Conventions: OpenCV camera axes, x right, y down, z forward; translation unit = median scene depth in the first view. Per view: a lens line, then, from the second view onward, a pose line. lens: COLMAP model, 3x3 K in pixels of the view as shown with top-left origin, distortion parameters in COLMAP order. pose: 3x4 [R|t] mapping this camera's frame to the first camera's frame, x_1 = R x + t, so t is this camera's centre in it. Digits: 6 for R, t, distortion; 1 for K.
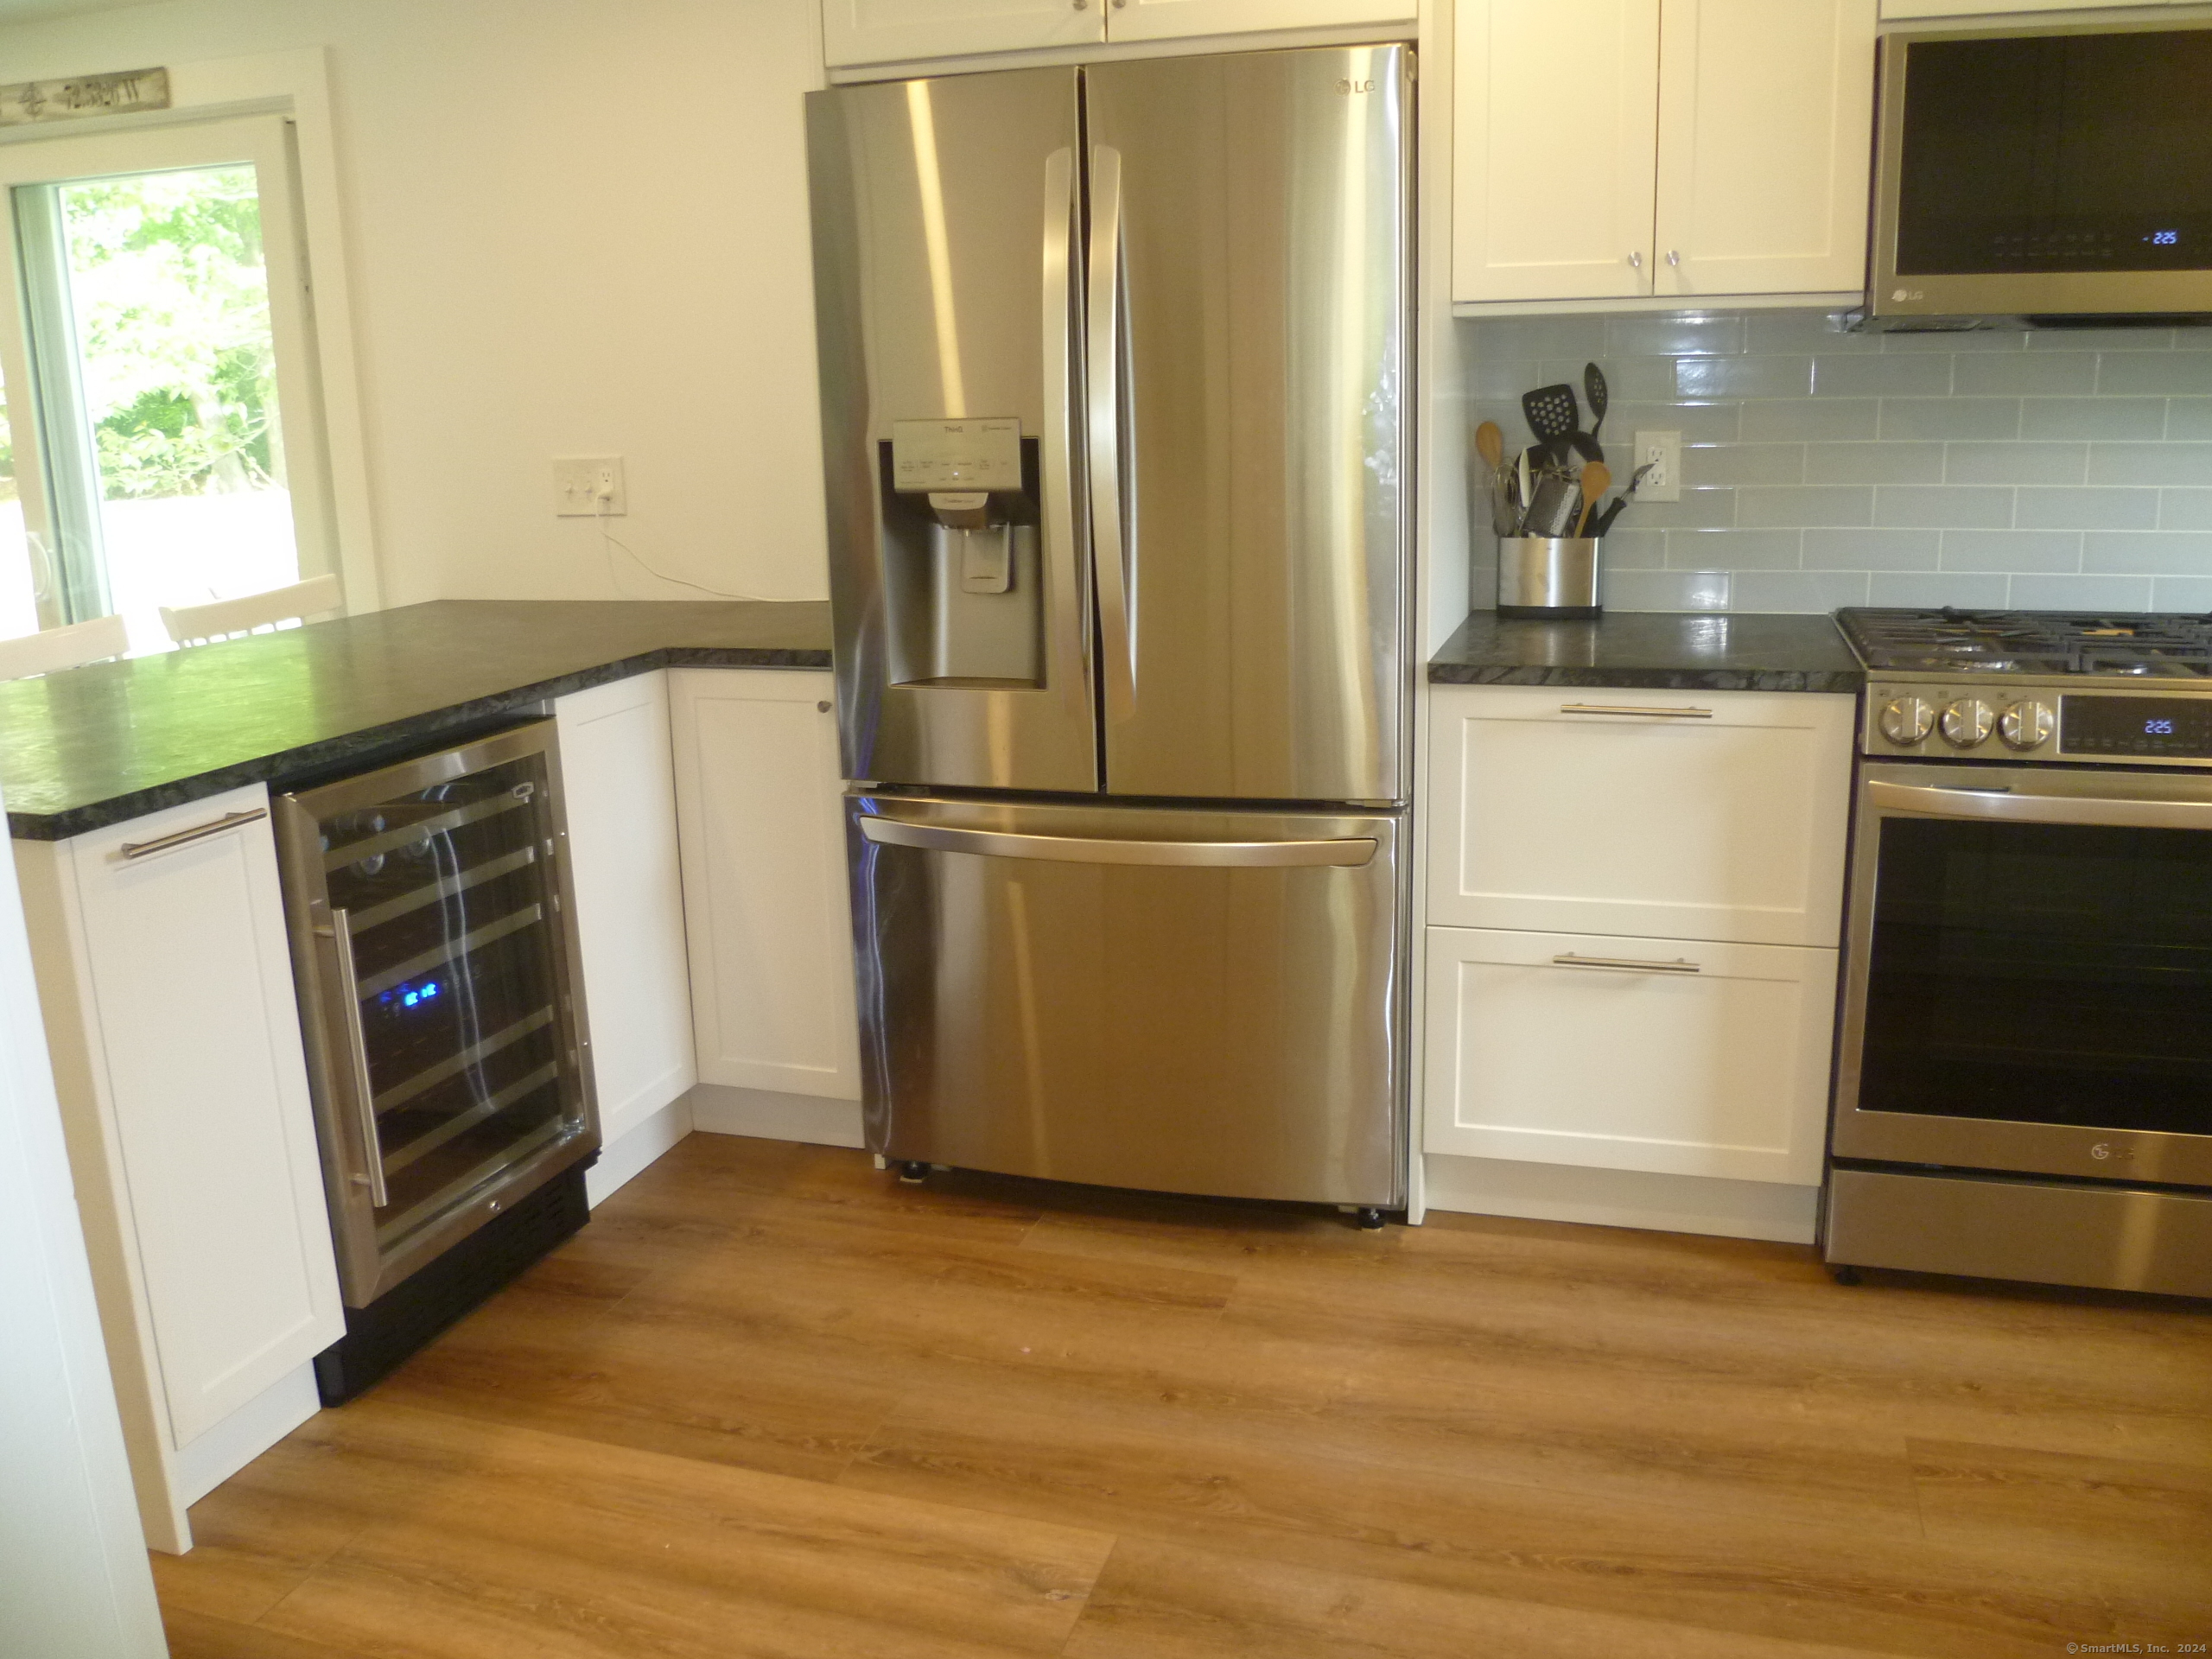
lens RADIAL K [[1827.5, 0, 1106.0], [0, 1827.5, 829.5], [0, 0, 1]] dist [-0.103857, 0.064976]
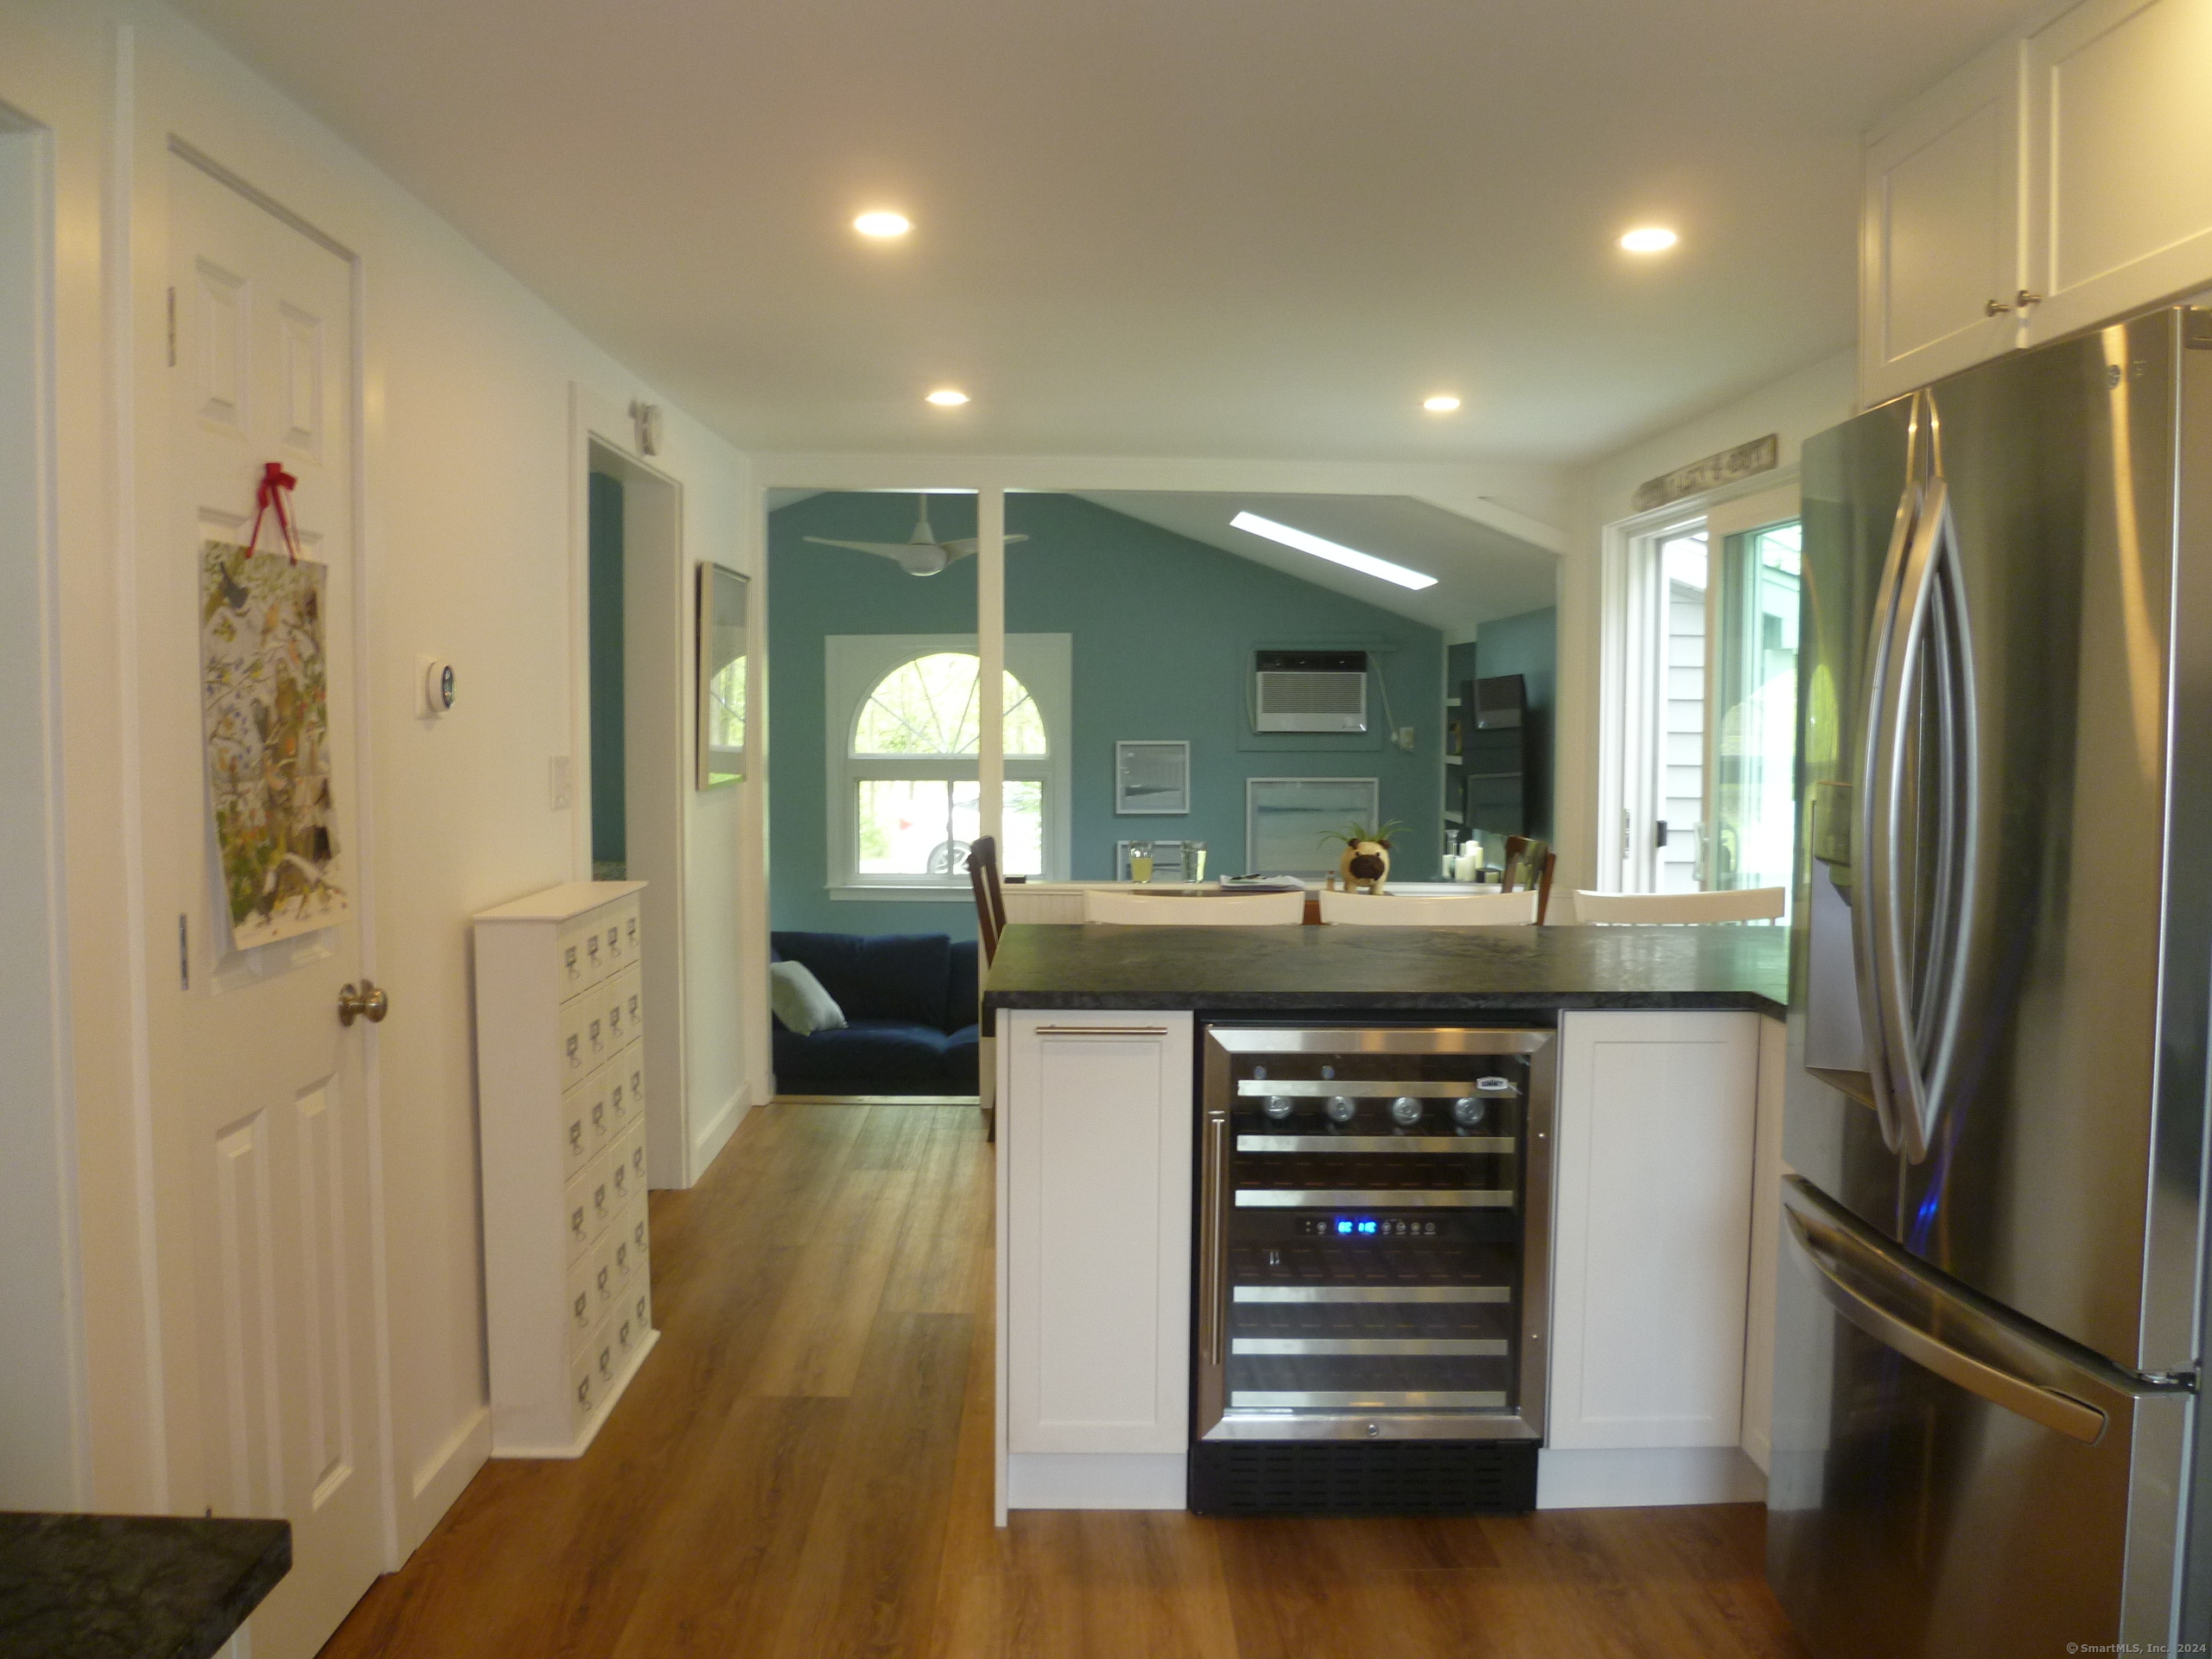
lens RADIAL K [[1827.5, 0, 1106.0], [0, 1827.5, 829.5], [0, 0, 1]] dist [-0.103857, 0.064976]
pose [[0.308584, 0.085598, -0.947338, 0.663220], [-0.233496, 0.972286, 0.011794, -0.135011], [0.922093, 0.217560, 0.320018, 0.403575]]
